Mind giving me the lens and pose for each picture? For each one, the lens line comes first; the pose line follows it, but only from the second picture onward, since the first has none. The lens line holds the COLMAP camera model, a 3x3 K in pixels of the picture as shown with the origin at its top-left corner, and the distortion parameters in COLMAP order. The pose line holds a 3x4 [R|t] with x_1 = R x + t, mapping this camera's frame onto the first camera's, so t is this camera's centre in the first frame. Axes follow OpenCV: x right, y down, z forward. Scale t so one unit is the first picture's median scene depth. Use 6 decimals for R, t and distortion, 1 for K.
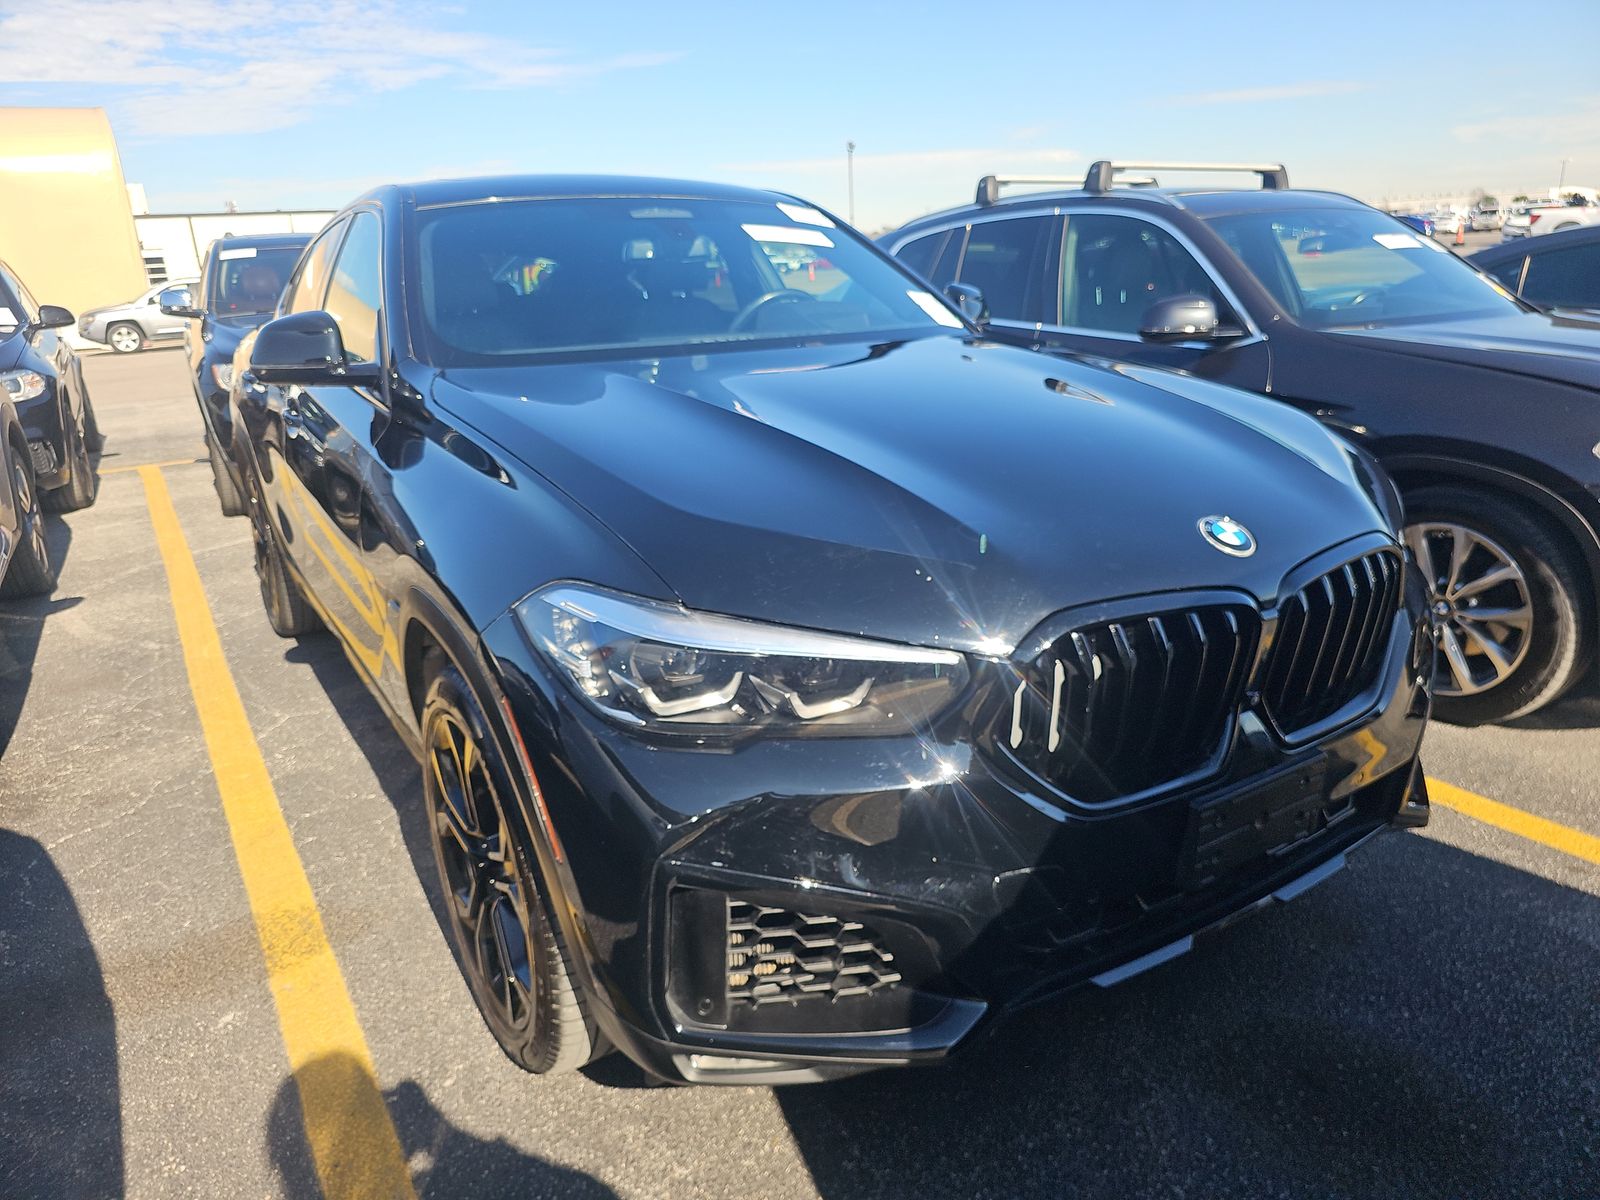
lens RADIAL K [[1023.6, 0, 801.3], [0, 1023.6, 593.0], [0, 0, 1]] dist [0.001283, -0.003217]
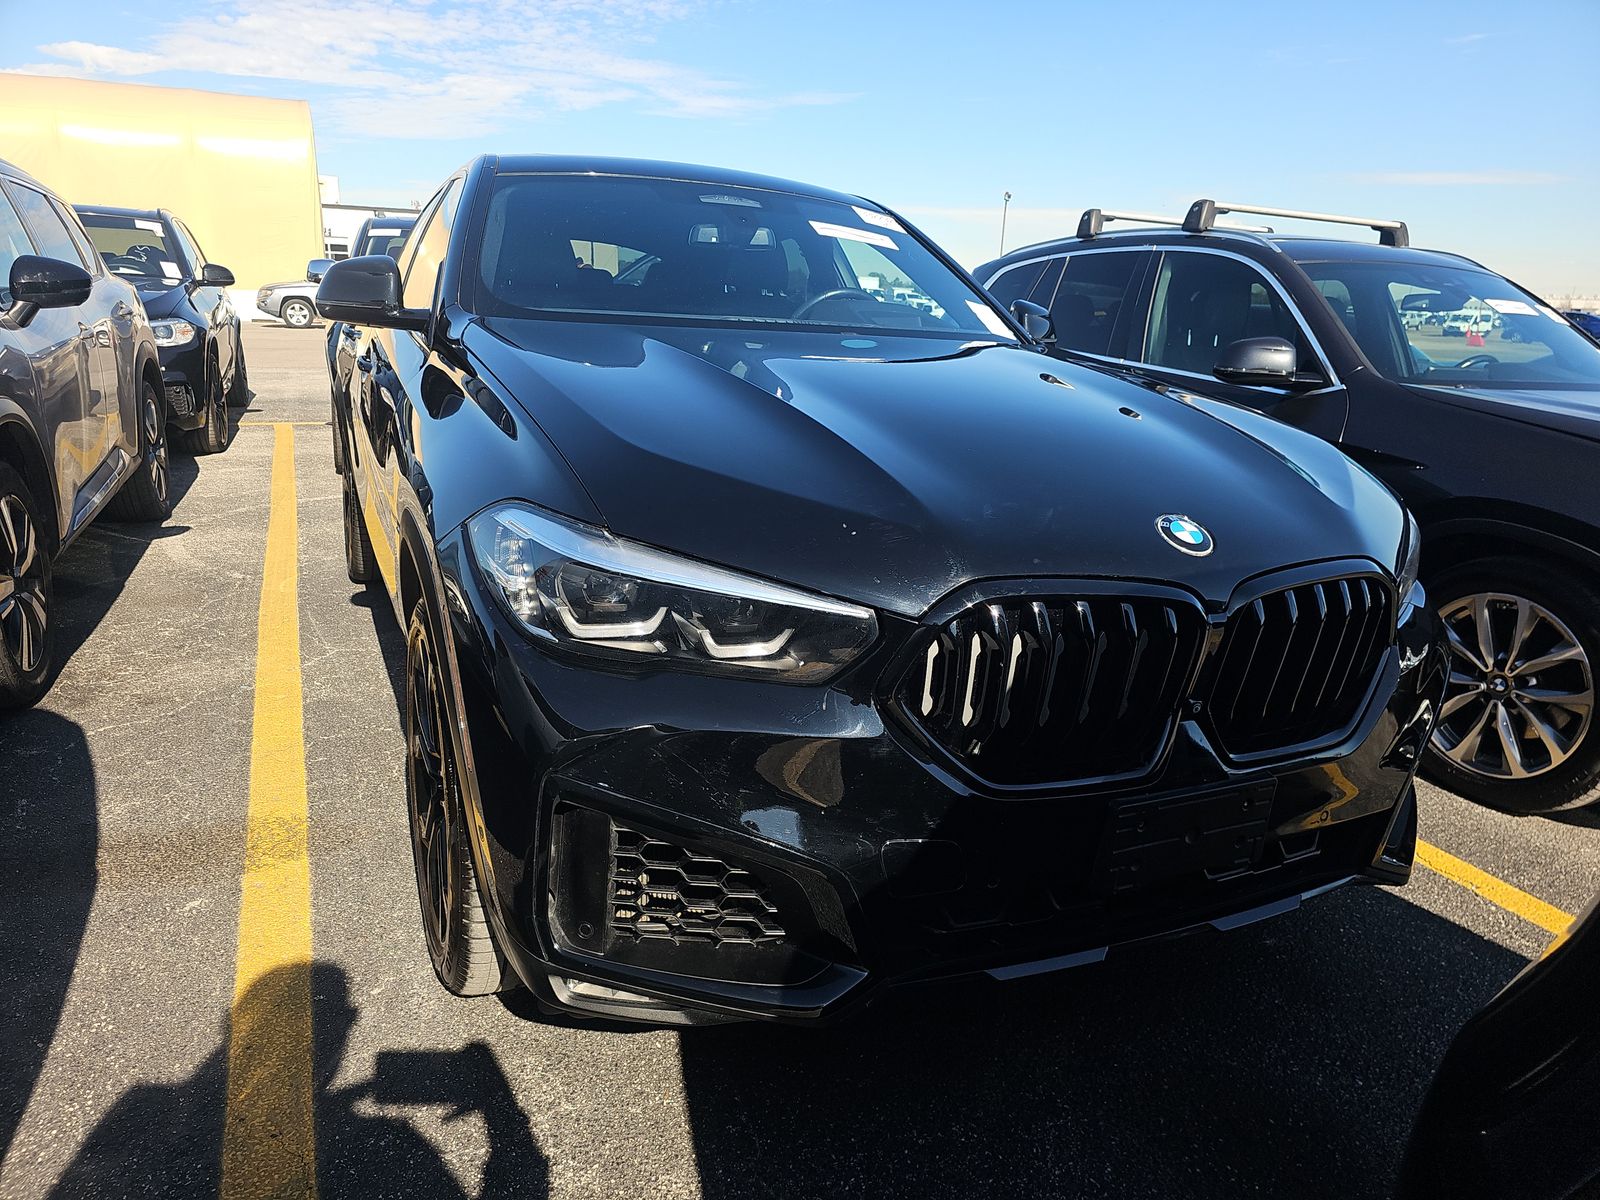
lens RADIAL K [[1010.2, 0, 804.0], [0, 1010.2, 594.7], [0, 0, 1]] dist [0.021646, -0.015338]
pose [[0.988115, 0.119740, -0.096392, 0.095463], [-0.122251, 0.992286, -0.020559, 0.038244], [0.093187, 0.032098, 0.995131, 0.009856]]
